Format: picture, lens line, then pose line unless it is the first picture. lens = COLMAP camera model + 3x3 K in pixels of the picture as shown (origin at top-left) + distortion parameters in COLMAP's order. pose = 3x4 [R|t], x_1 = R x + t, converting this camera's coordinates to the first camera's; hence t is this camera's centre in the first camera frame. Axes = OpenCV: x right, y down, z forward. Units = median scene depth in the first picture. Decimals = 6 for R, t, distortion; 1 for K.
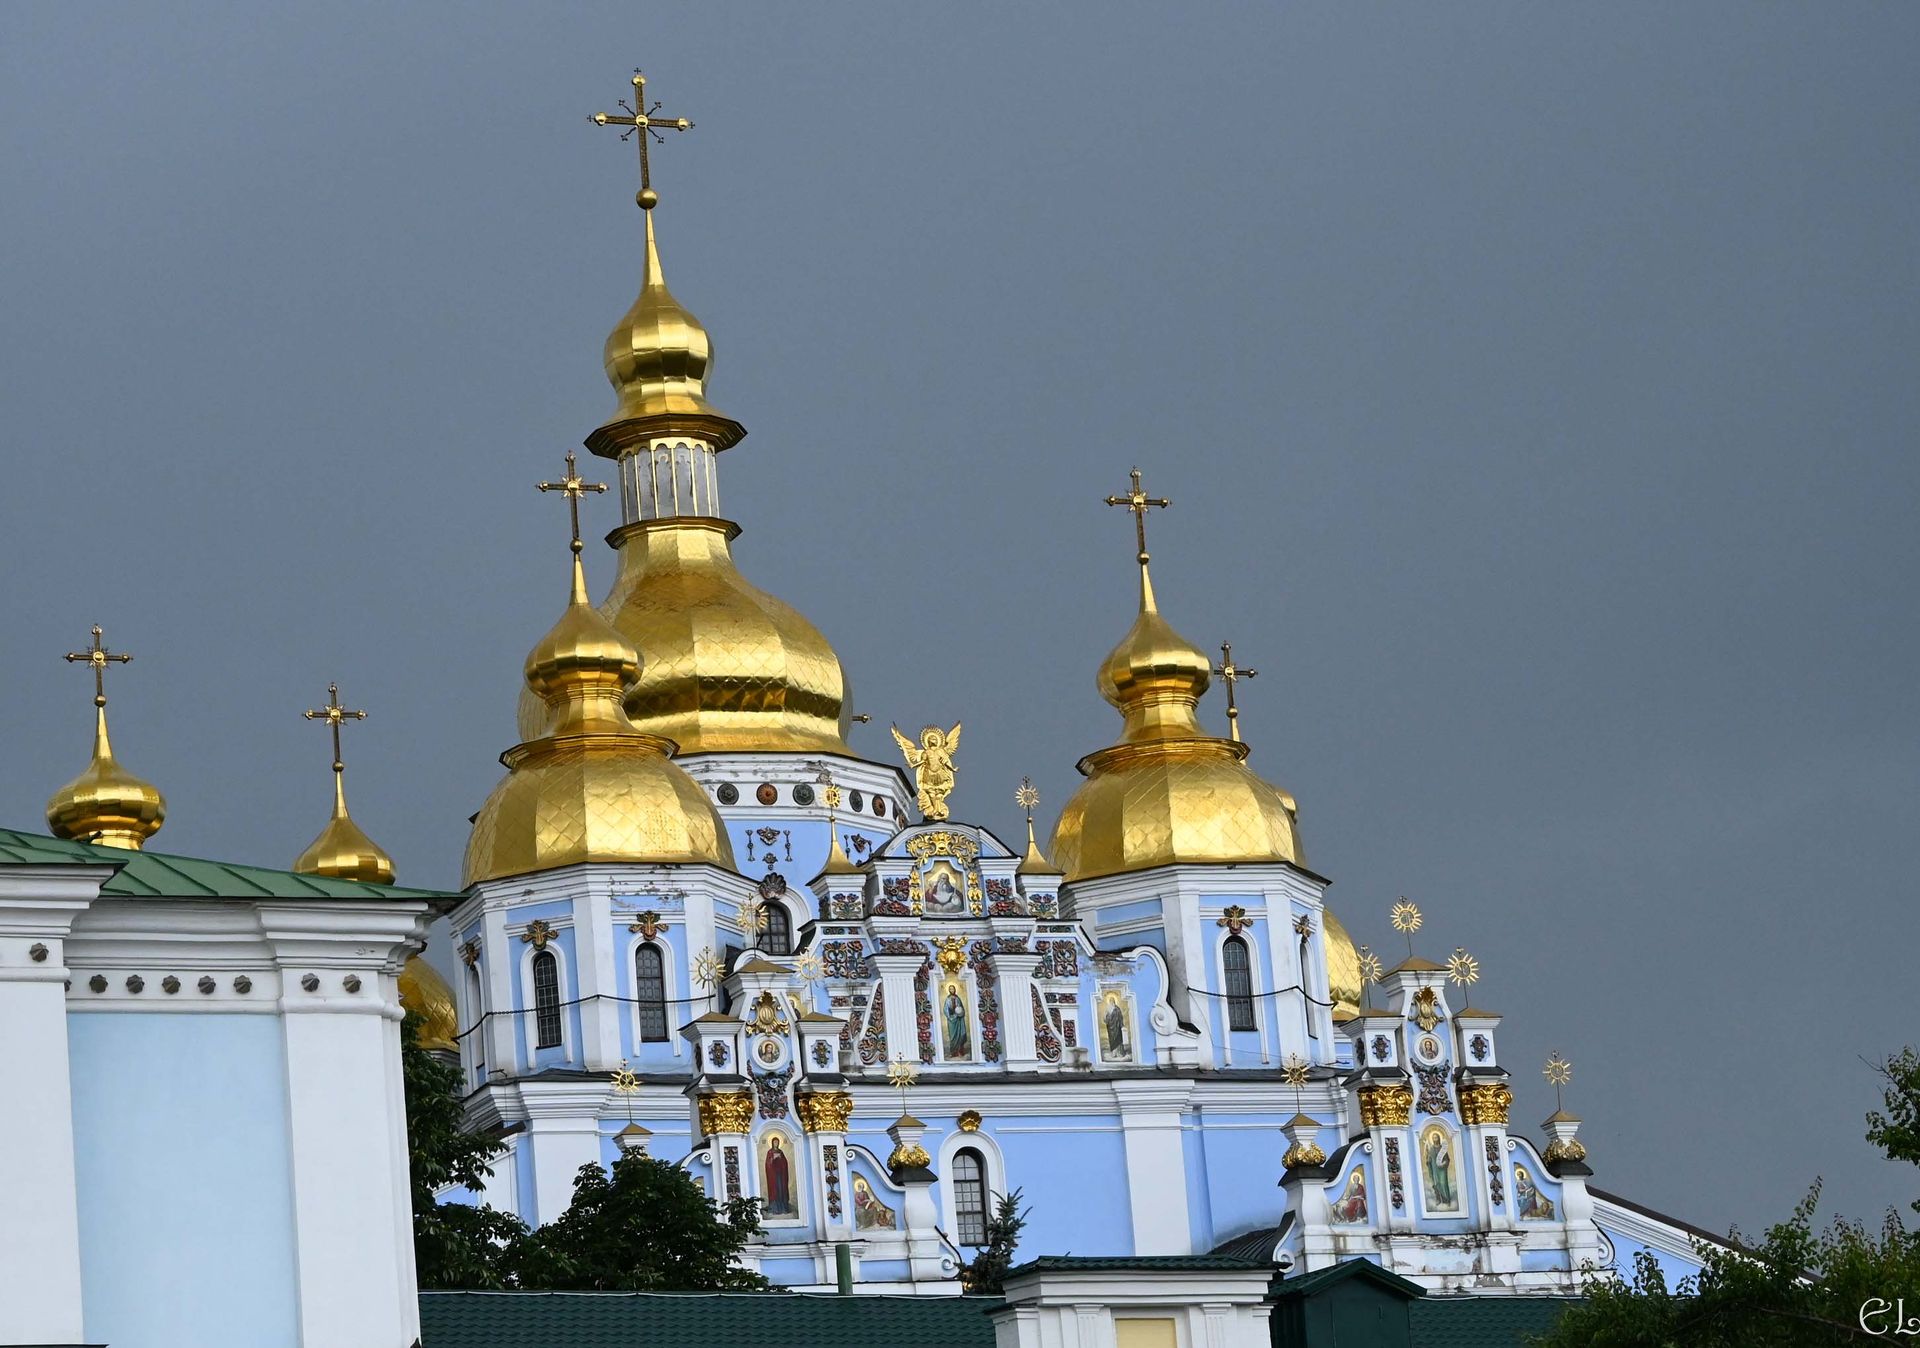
lens RADIAL K [[5815.2, 0, 959.0], [0, 5815.2, 675.5], [0, 0, 1]] dist [0.086931, 0.000000]
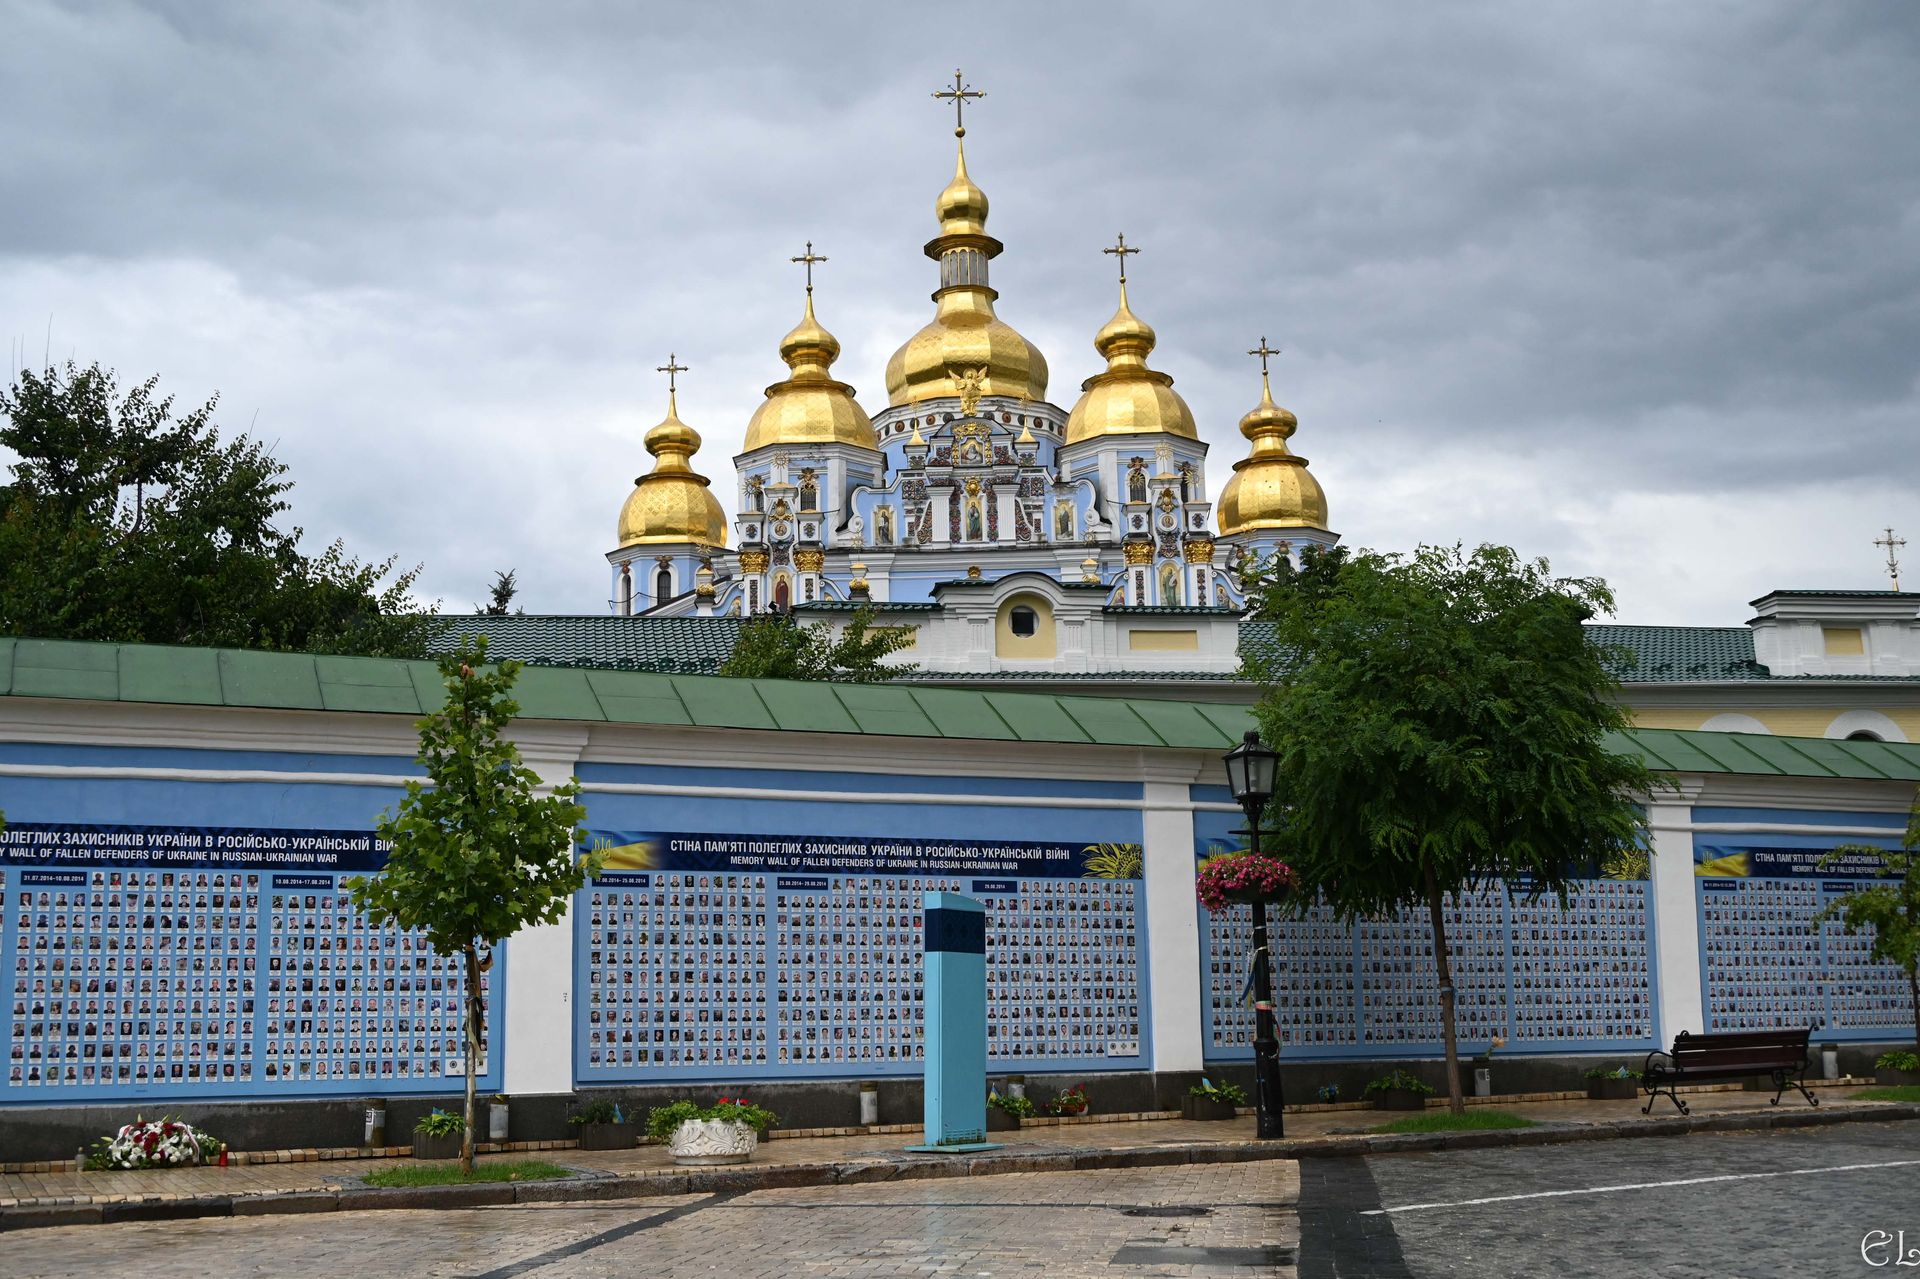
lens RADIAL K [[2194.6, 0, 960.4], [0, 2194.6, 638.2], [0, 0, 1]] dist [-0.012111, 0.000000]
pose [[0.934212, -0.013882, -0.356447, 0.251550], [0.039838, 0.997052, 0.065581, 0.050503], [0.354486, -0.075467, 0.932011, 0.323927]]
